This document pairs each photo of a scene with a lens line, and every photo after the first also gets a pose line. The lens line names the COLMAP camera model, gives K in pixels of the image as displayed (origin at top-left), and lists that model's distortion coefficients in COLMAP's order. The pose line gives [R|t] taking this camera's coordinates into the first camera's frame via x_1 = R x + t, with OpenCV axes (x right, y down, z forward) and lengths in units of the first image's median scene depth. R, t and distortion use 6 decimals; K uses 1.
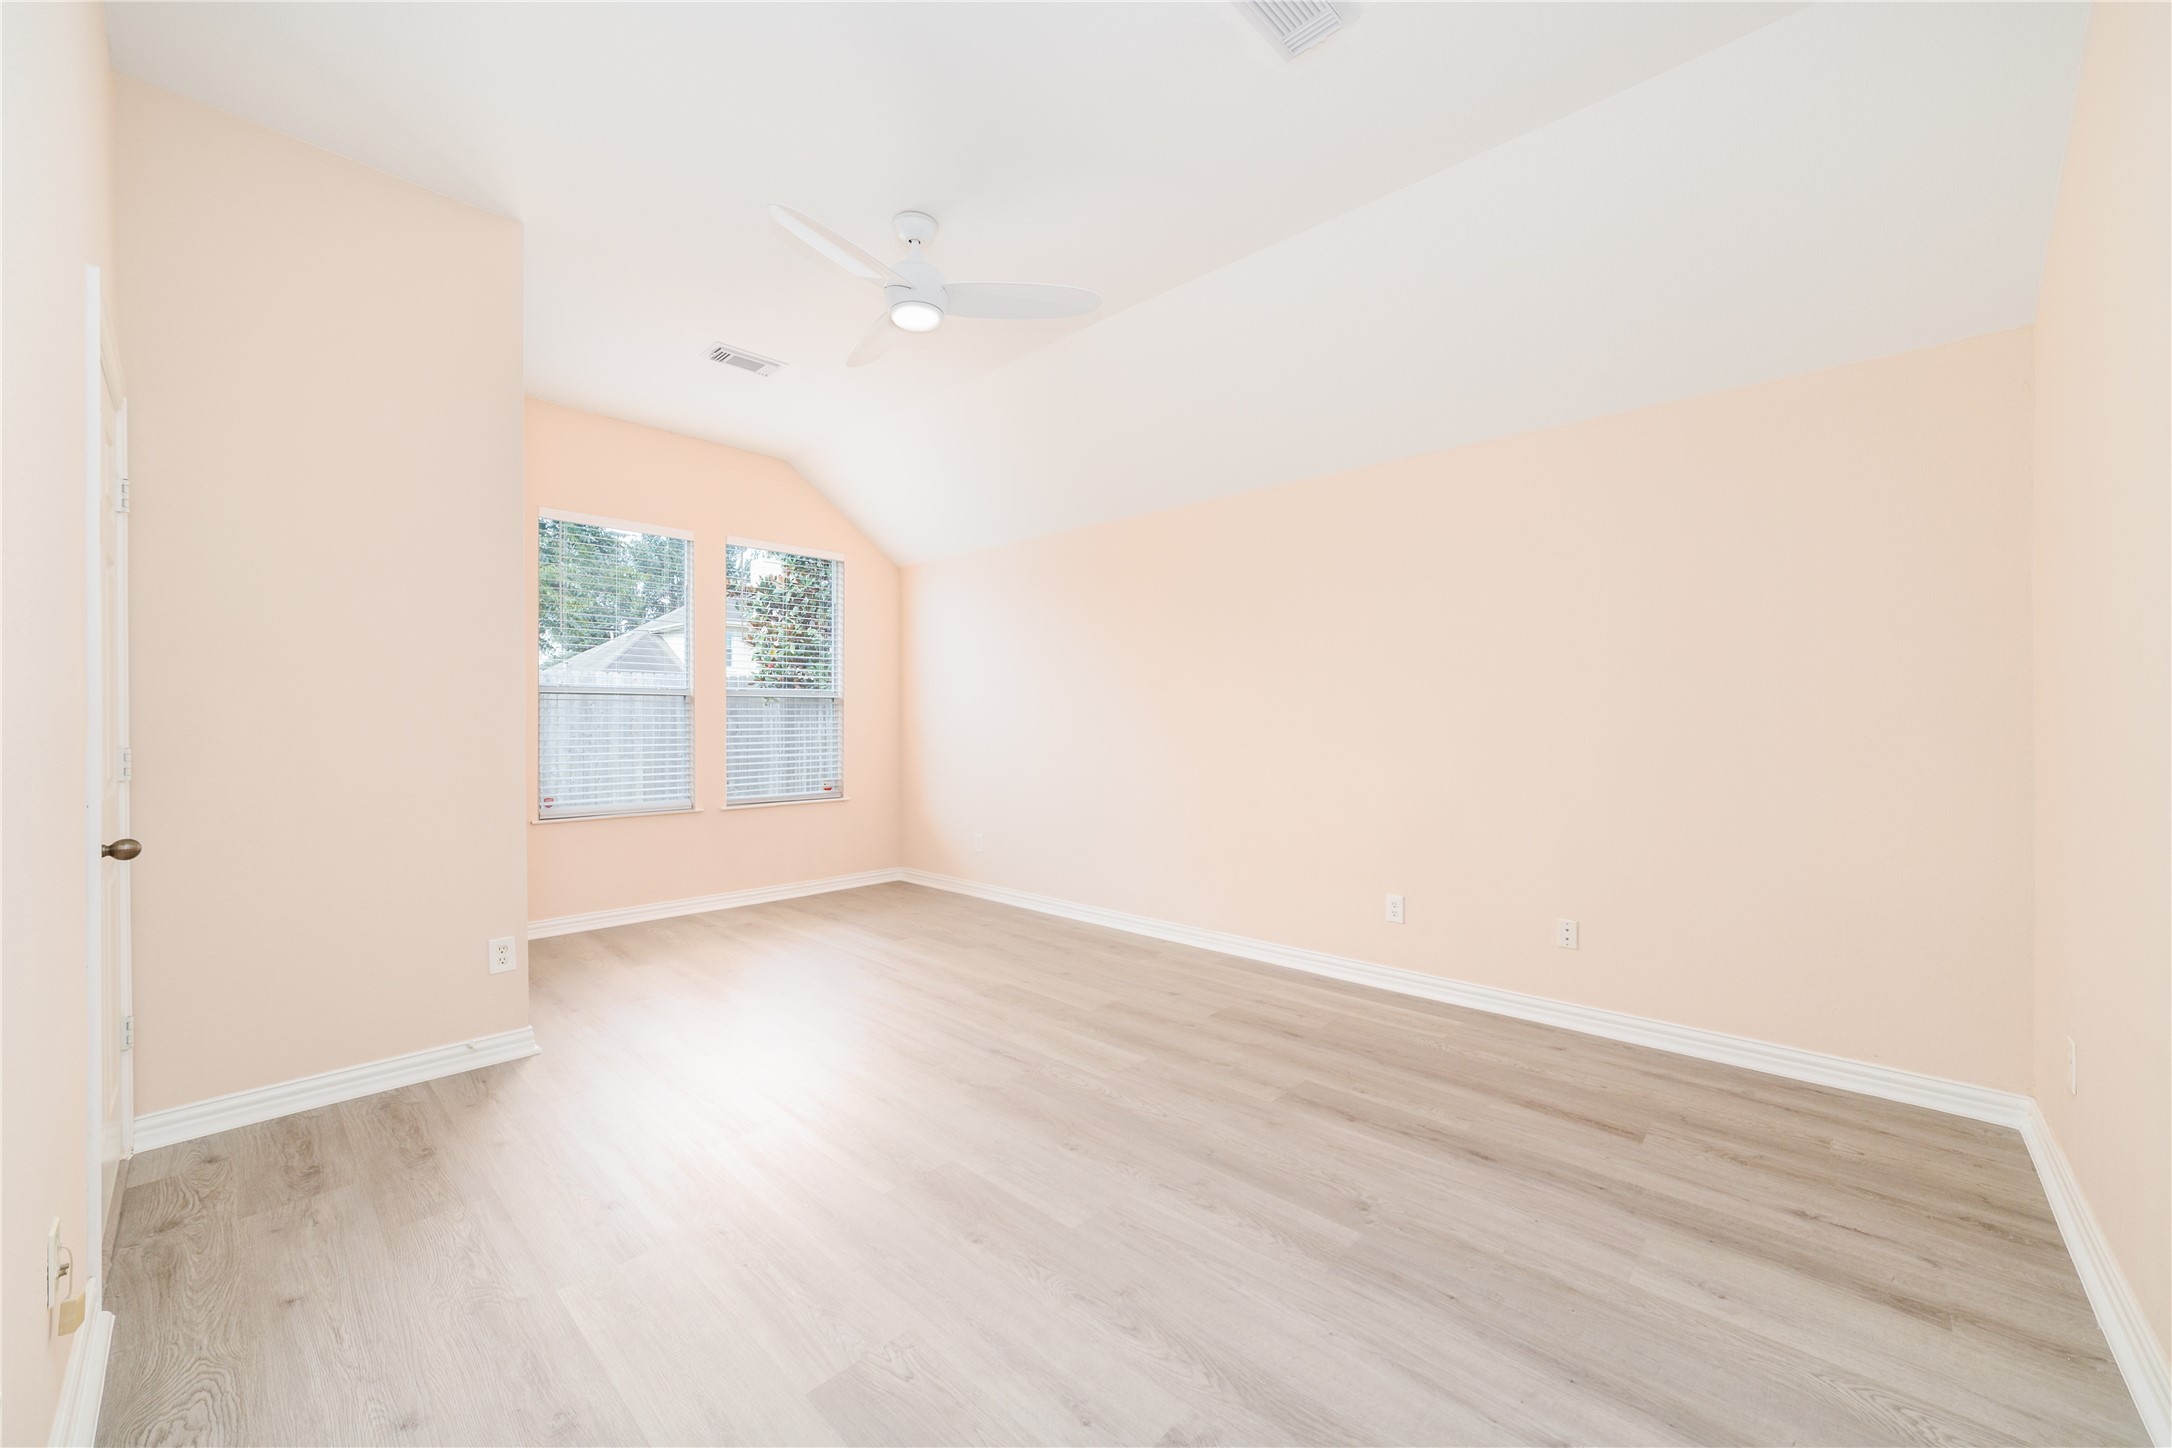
lens RADIAL K [[832.6, 0, 1081.0], [0, 832.6, 721.9], [0, 0, 1]] dist [-0.025375, 0.009021]
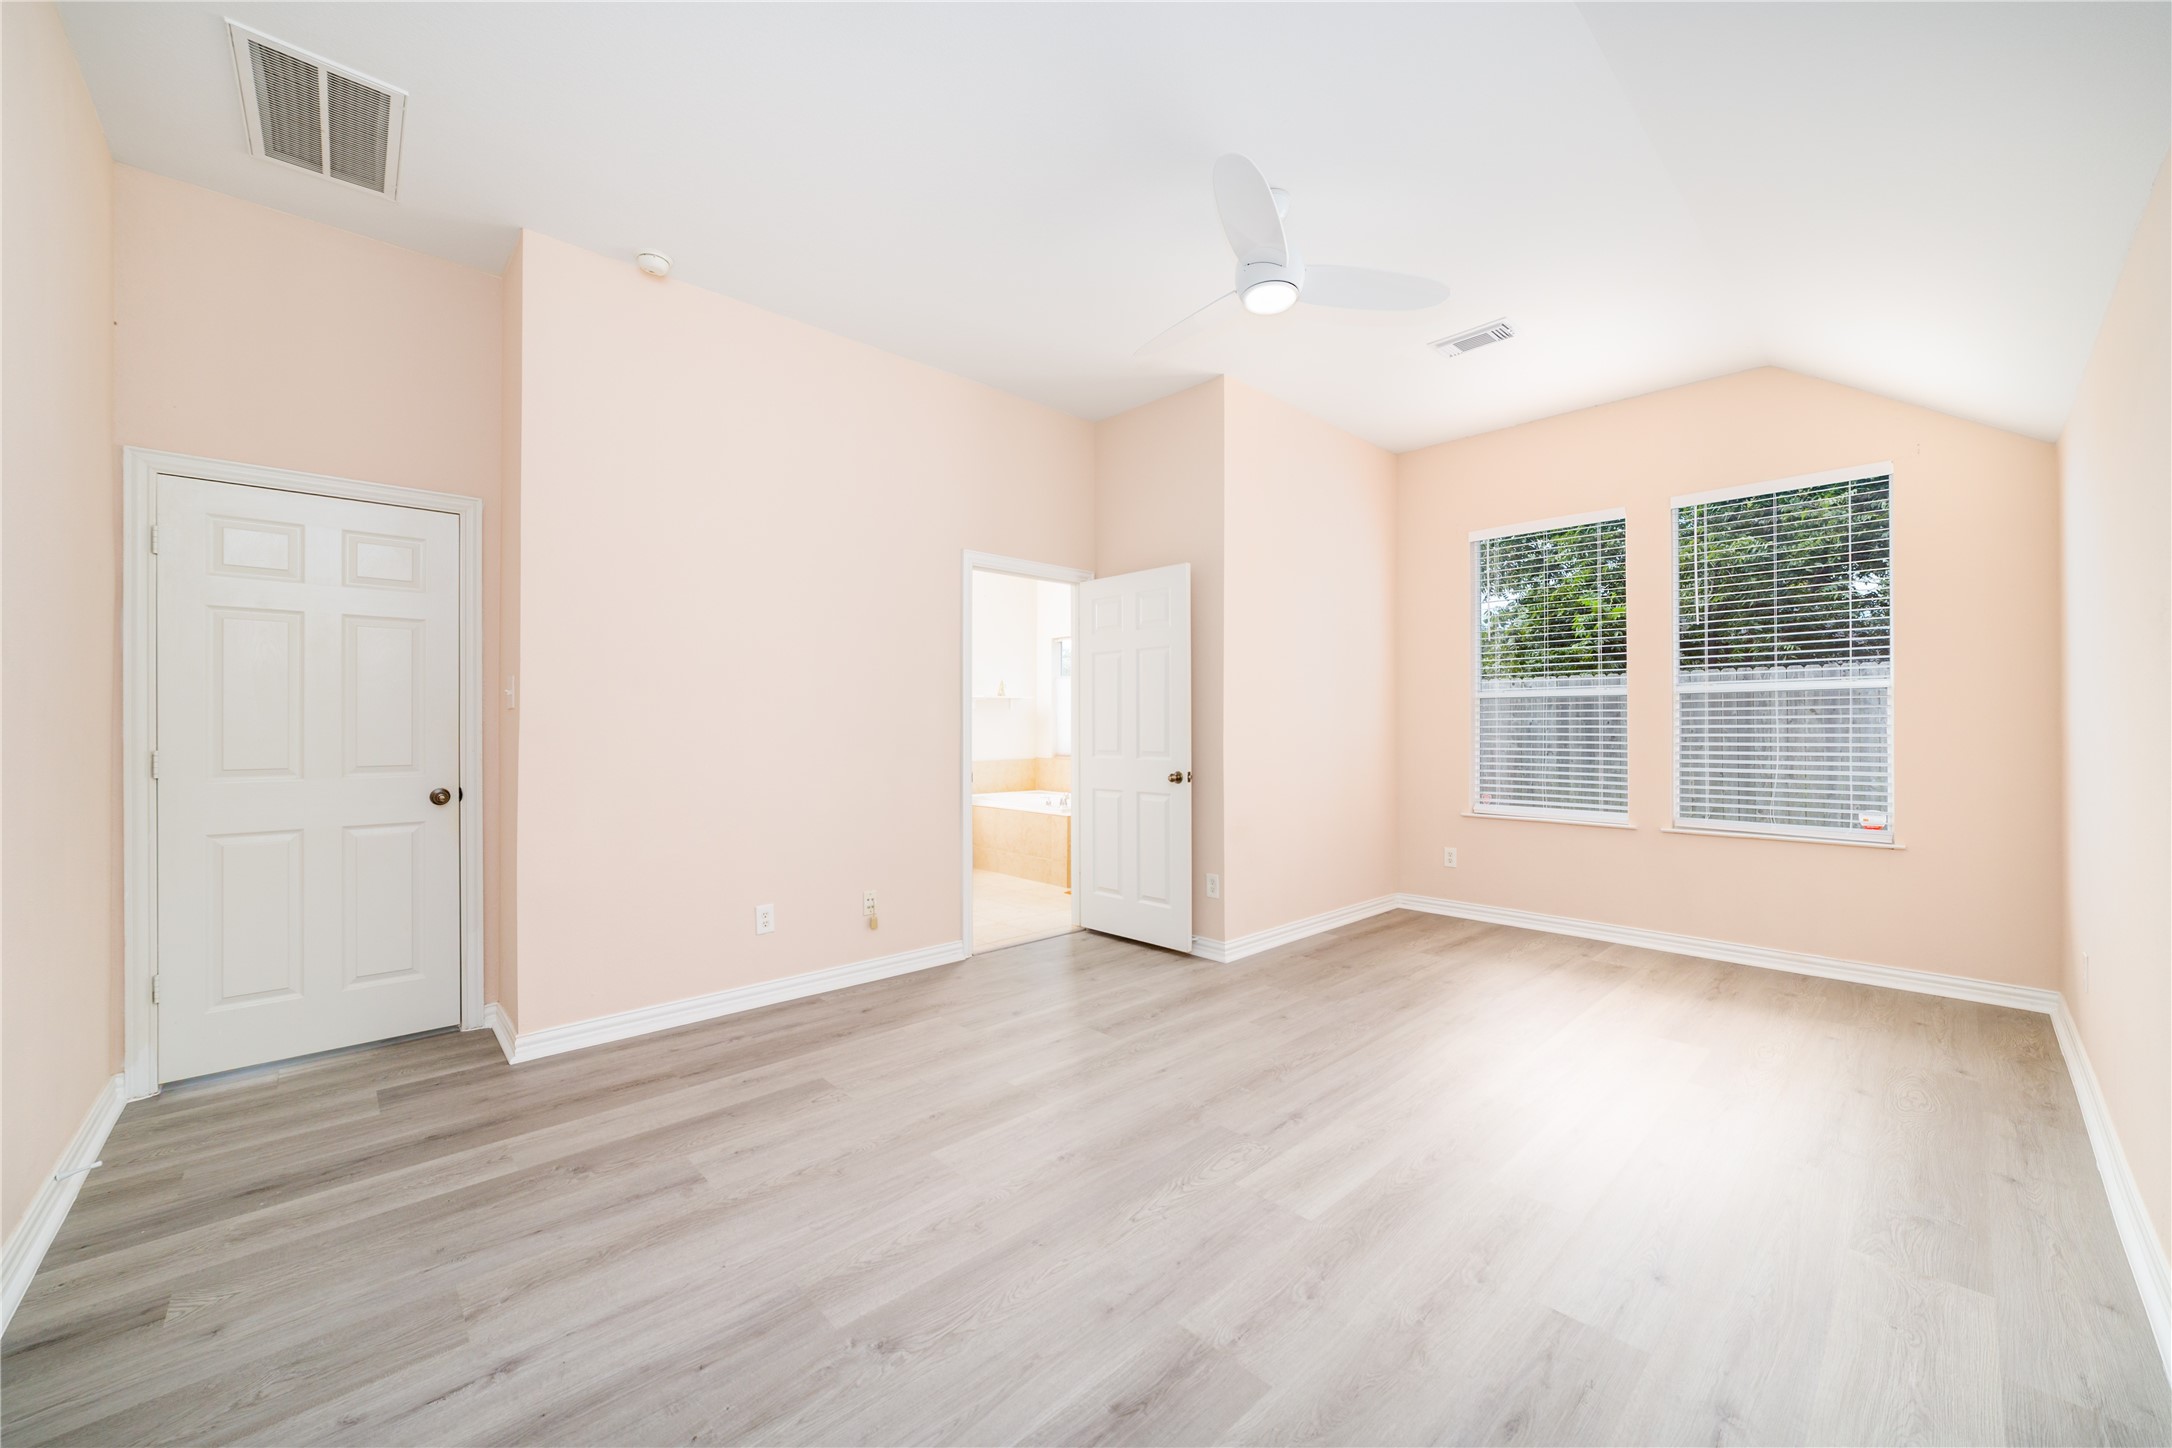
lens RADIAL K [[832.6, 0, 1081.0], [0, 832.6, 721.9], [0, 0, 1]] dist [-0.025375, 0.009021]
pose [[-0.064931, -0.003220, -0.997885, 1.296133], [0.000000, 0.999995, -0.003226, -0.000504], [0.997890, -0.000210, -0.064931, 1.445406]]
